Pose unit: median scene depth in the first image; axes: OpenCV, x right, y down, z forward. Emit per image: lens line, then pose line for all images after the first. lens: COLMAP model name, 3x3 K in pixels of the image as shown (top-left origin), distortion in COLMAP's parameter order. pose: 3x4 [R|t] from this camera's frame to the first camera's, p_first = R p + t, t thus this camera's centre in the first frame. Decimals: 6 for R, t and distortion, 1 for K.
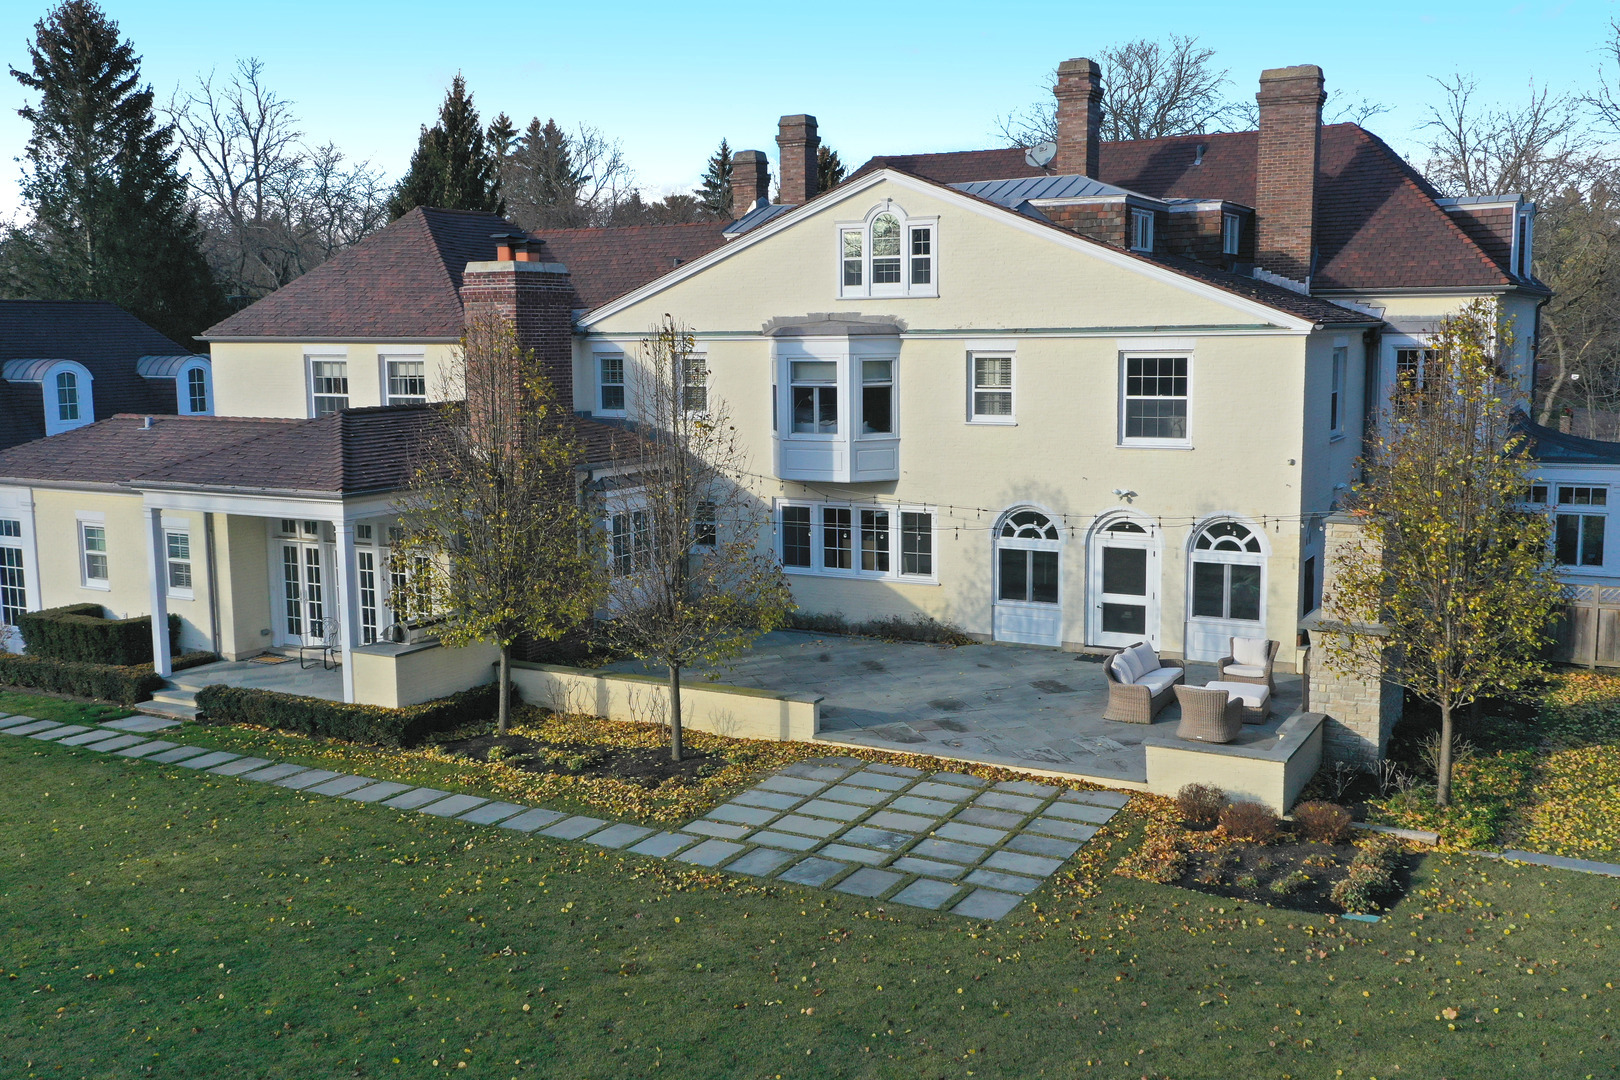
lens RADIAL K [[1508.5, 0, 795.9], [0, 1508.5, 536.8], [0, 0, 1]] dist [0.032180, 0.000000]
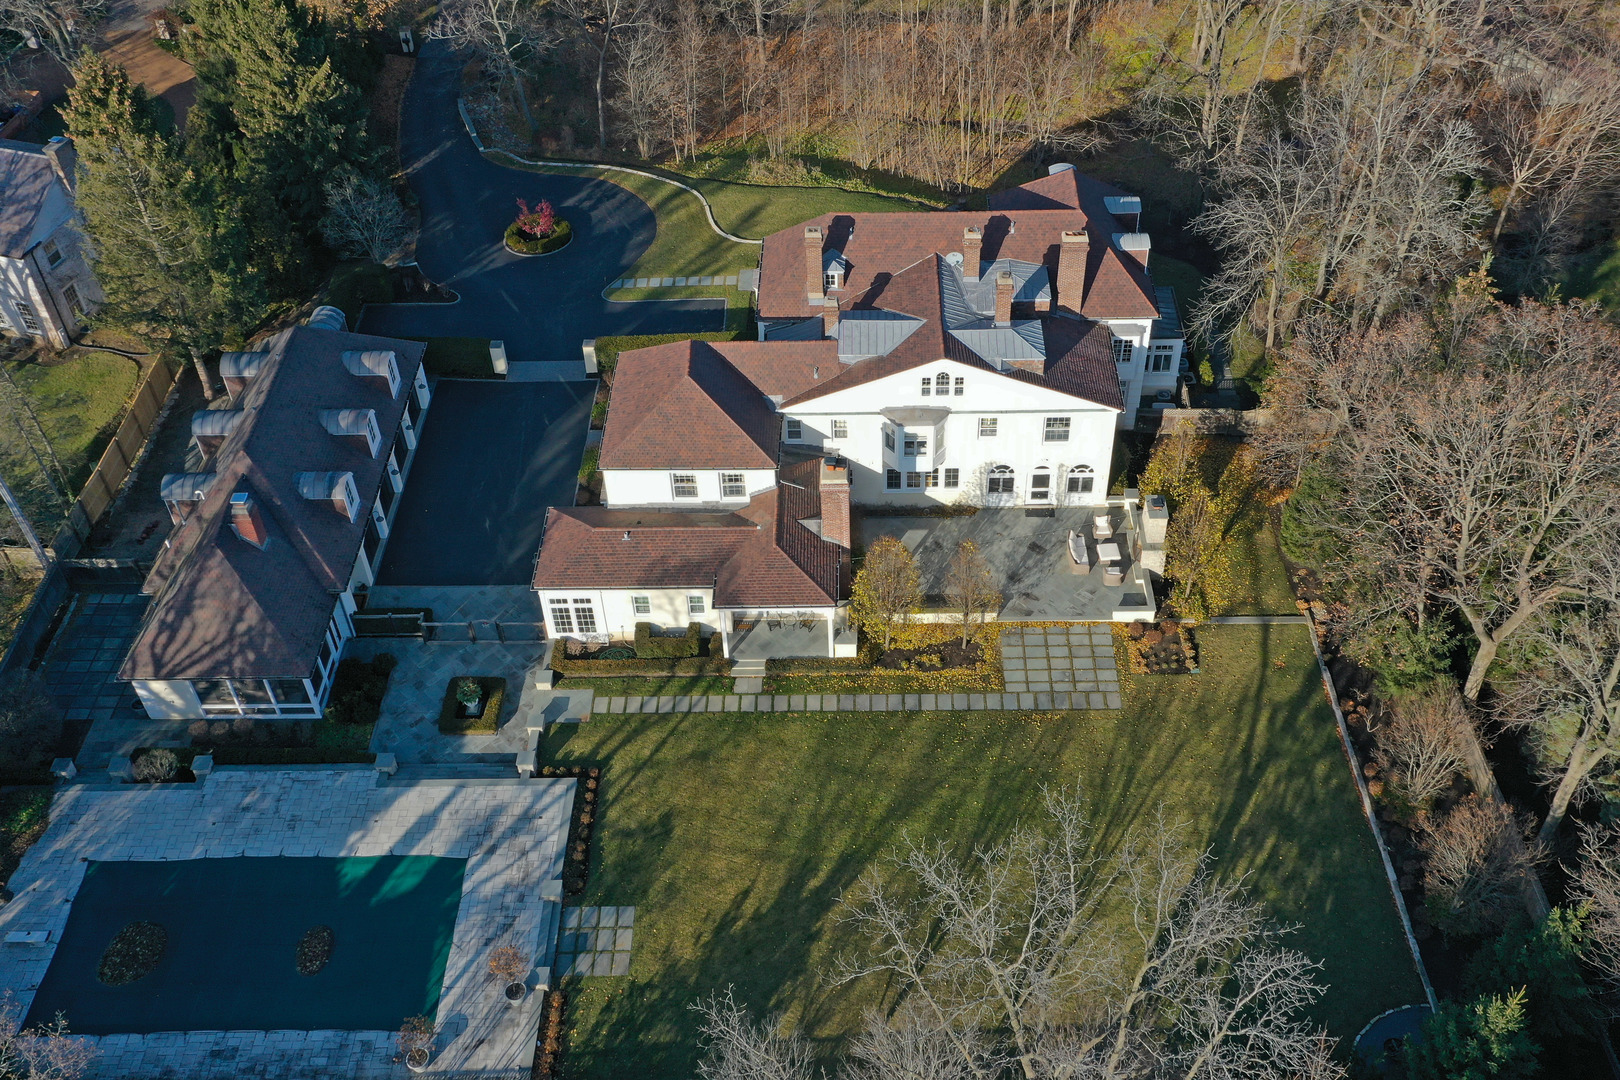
lens RADIAL K [[1508.5, 0, 816.7], [0, 1508.5, 541.2], [0, 0, 1]] dist [0.032180, 0.000000]
pose [[0.879787, -0.341616, 0.330565, -0.964240], [0.086371, 0.798688, 0.595515, -1.404356], [-0.467456, -0.495375, 0.732181, -0.720957]]
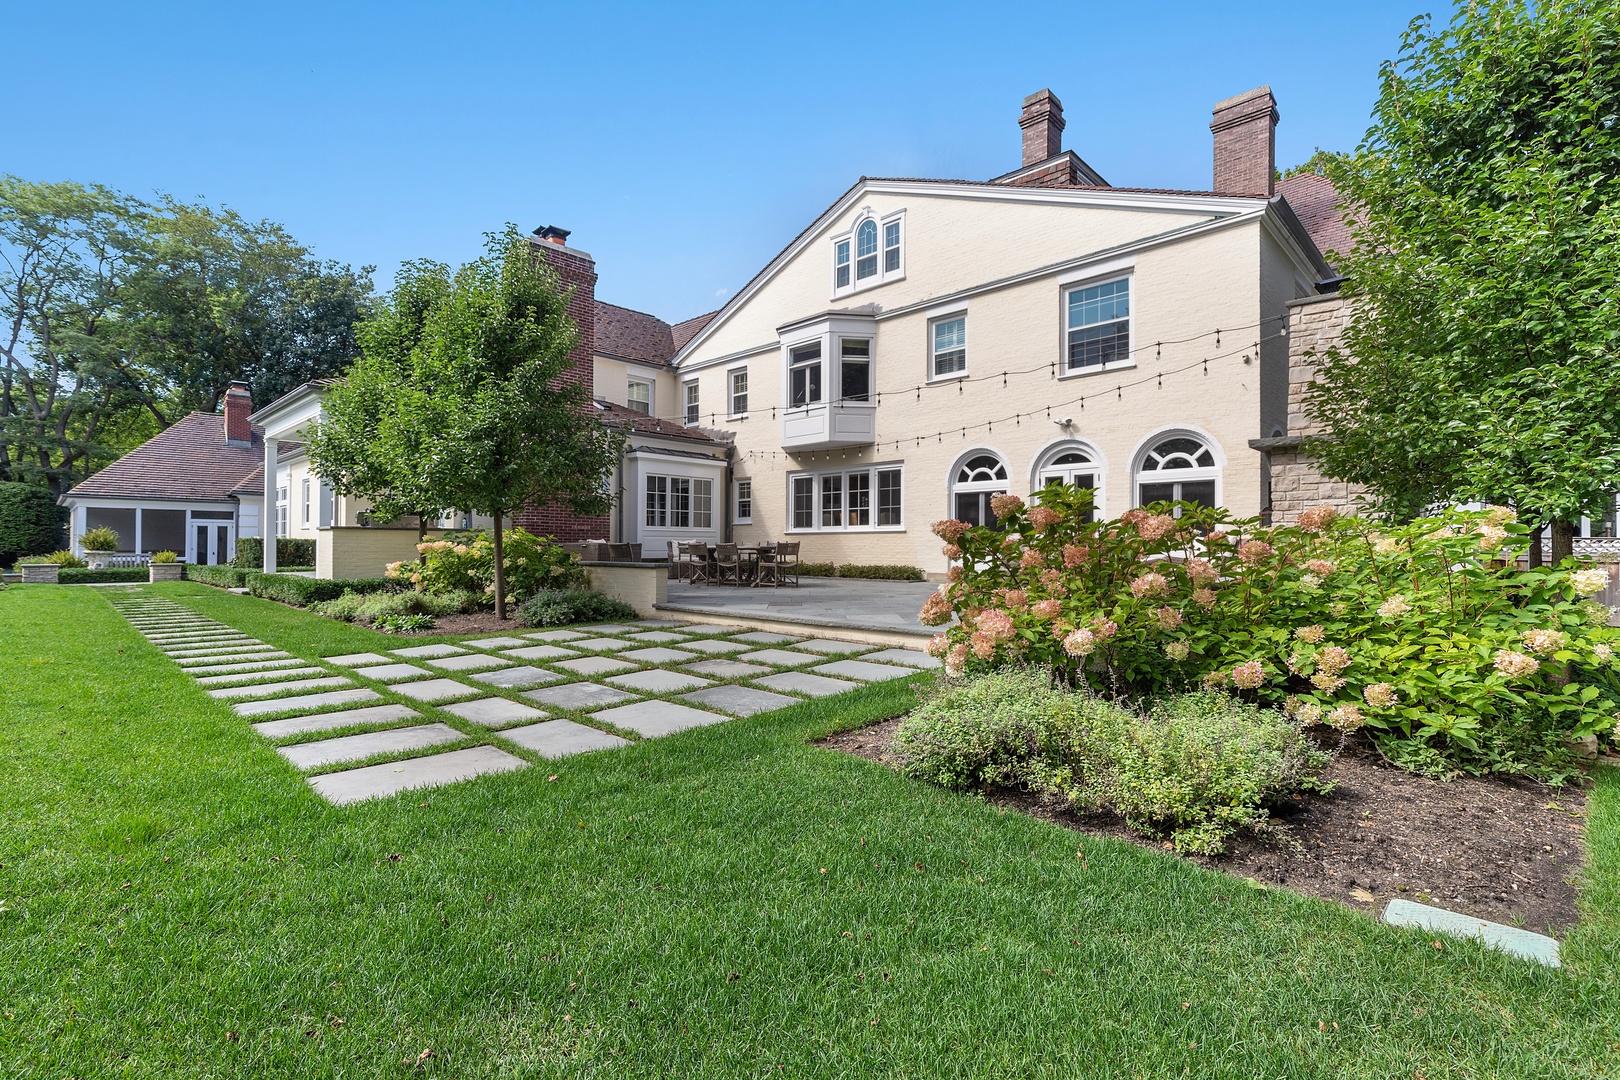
lens RADIAL K [[736.2, 0, 807.5], [0, 736.2, 538.3], [0, 0, 1]] dist [-0.003396, -0.000330]
pose [[0.966880, 0.015409, -0.254766, 0.168153], [-0.052736, 0.988697, -0.140344, 0.120362], [0.249724, 0.149131, 0.956764, 0.475981]]
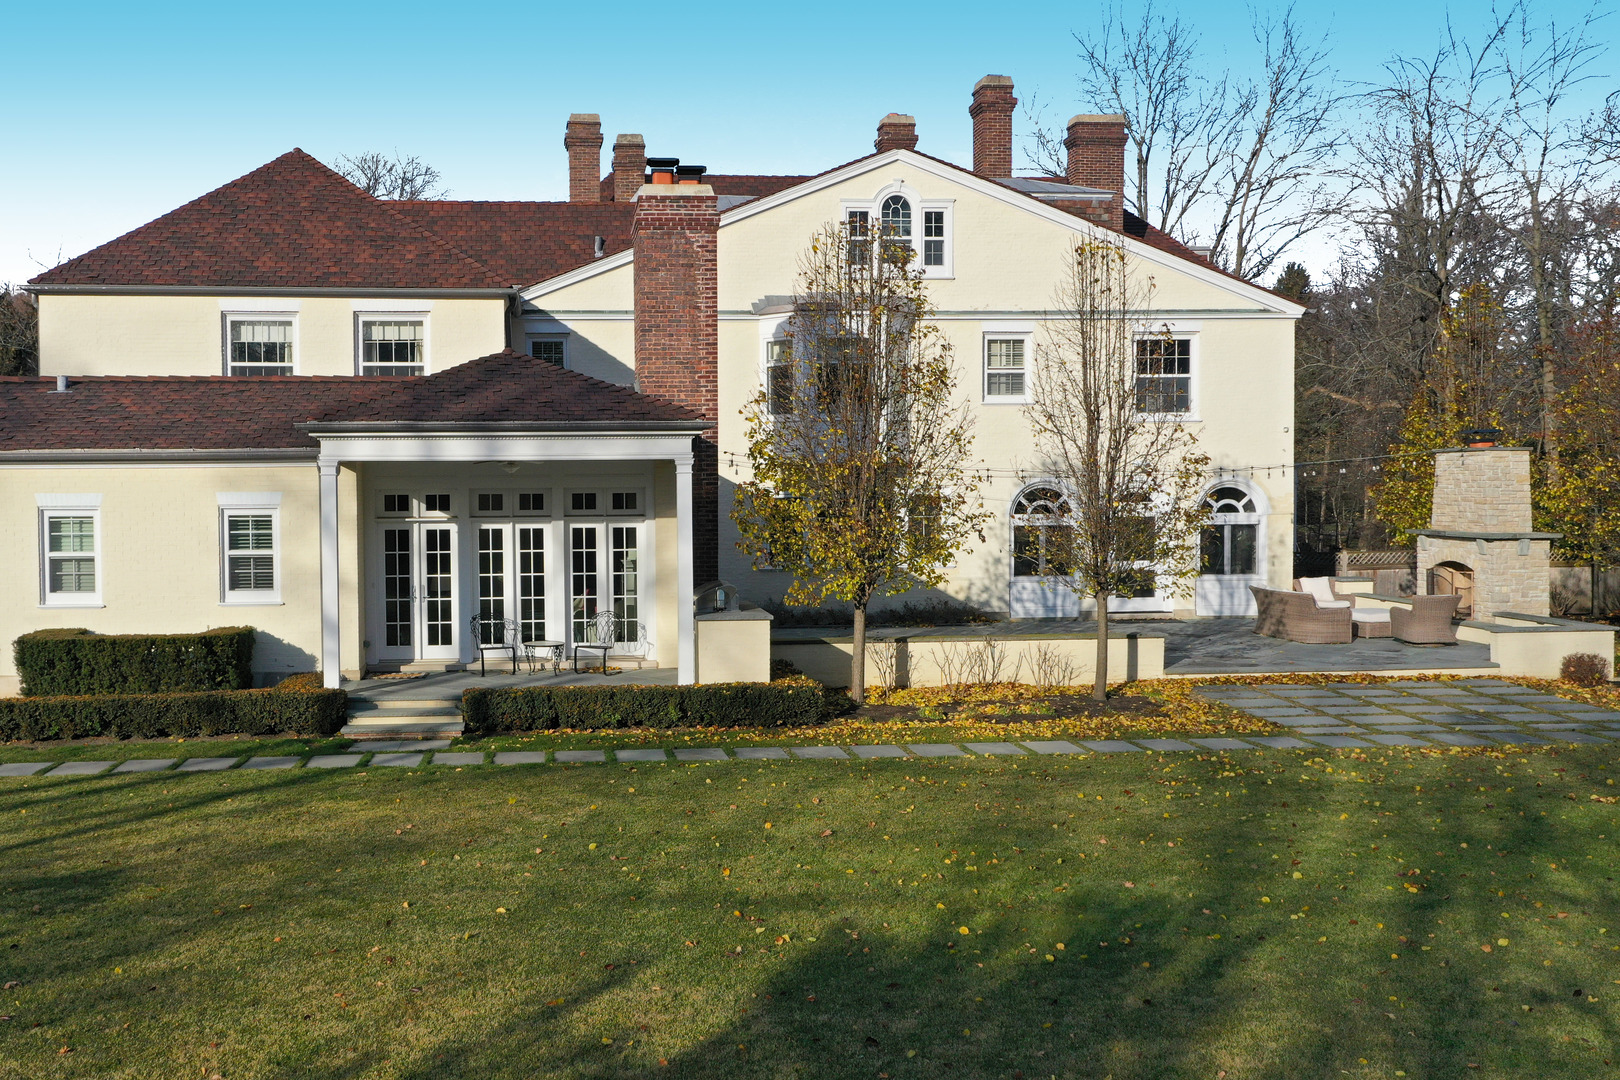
lens RADIAL K [[1508.5, 0, 721.2], [0, 1508.5, 528.9], [0, 0, 1]] dist [0.032180, 0.000000]
pose [[0.837550, -0.019587, 0.546009, -0.592593], [0.070758, 0.994830, -0.072851, 0.070930], [-0.541759, 0.099651, 0.834606, 0.255337]]
